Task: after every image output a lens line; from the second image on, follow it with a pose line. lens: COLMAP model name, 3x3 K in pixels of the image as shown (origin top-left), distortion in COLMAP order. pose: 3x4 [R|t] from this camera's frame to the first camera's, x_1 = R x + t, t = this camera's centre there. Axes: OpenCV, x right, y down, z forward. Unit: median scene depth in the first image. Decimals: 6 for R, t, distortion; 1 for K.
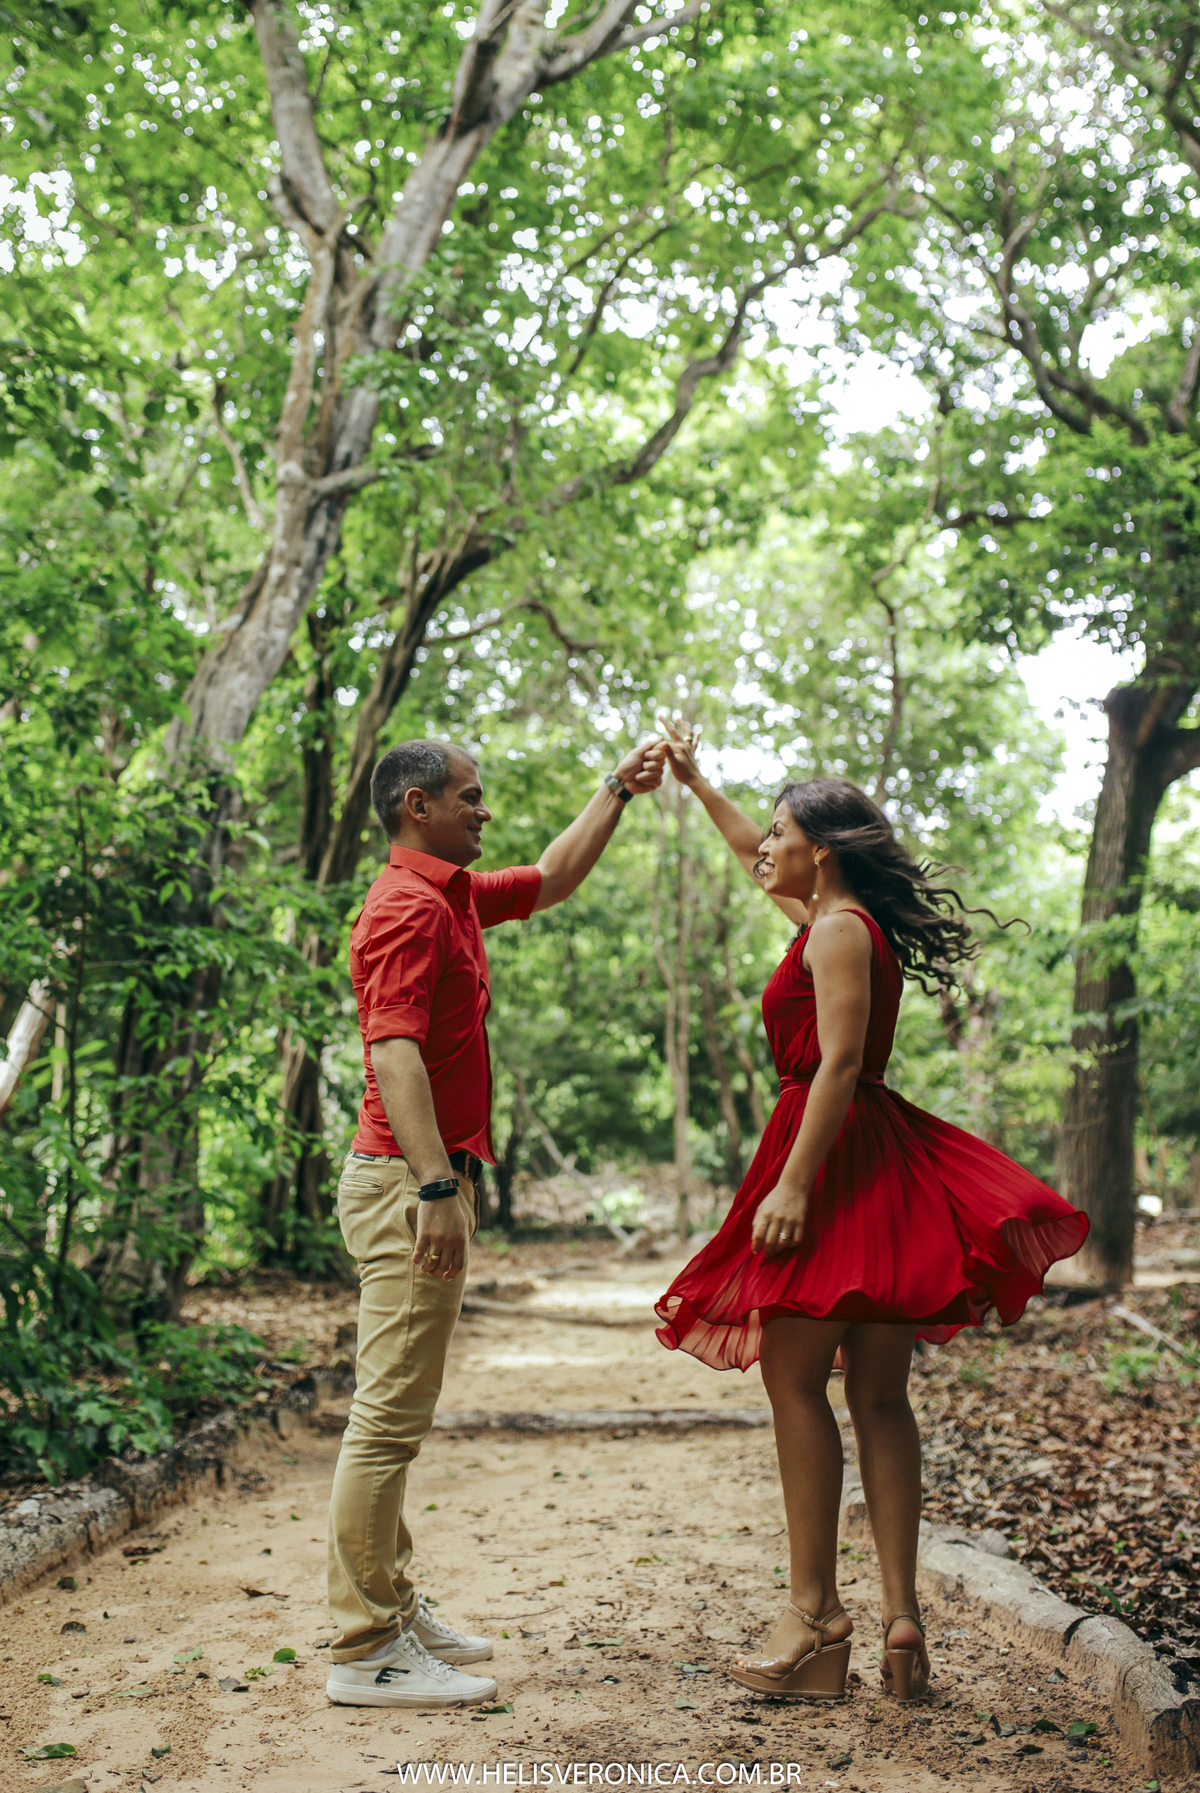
lens RADIAL K [[1893.7, 0, 600.0], [0, 1893.7, 896.5], [0, 0, 1]] dist [-0.006759, 0.002482]
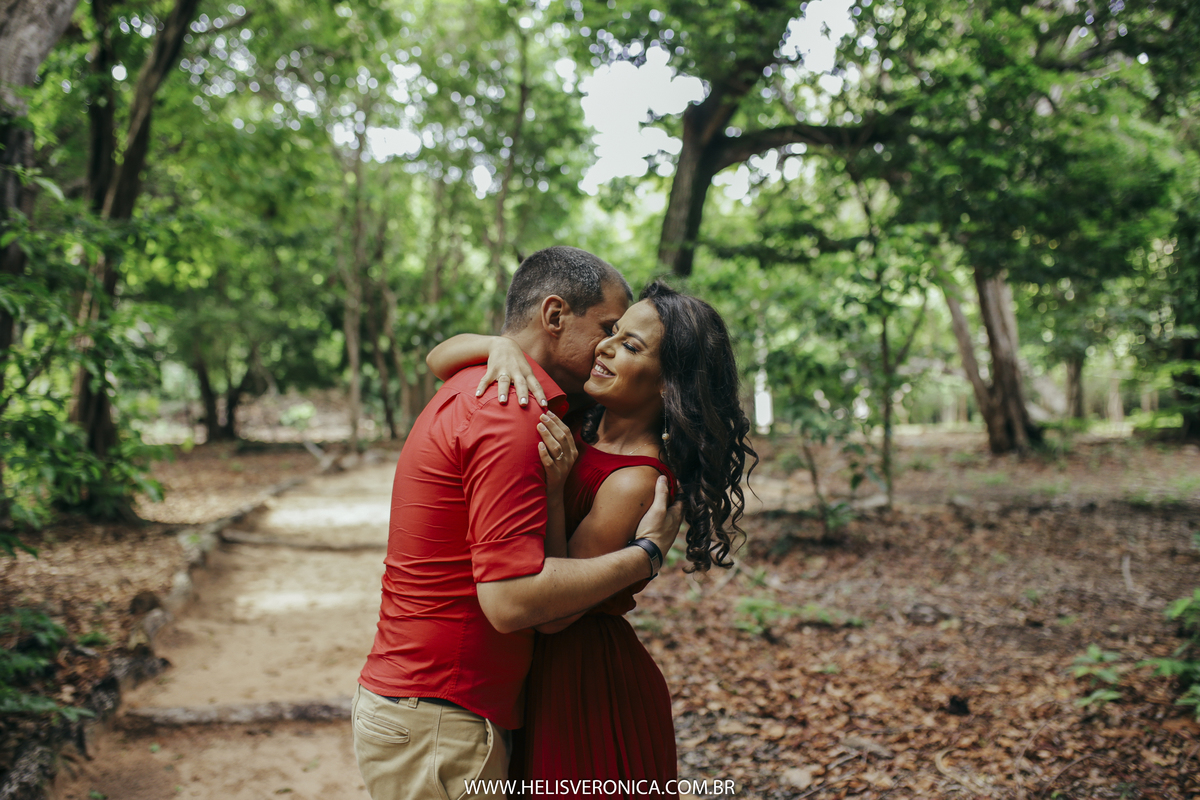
lens RADIAL K [[1180.5, 0, 593.8], [0, 1180.5, 404.0], [0, 0, 1]] dist [-0.009847, 0.000048]
pose [[0.968462, 0.005722, 0.249097, -0.029181], [-0.042167, 0.989080, 0.141220, -0.007222], [-0.245569, -0.147269, 0.958127, 0.161033]]
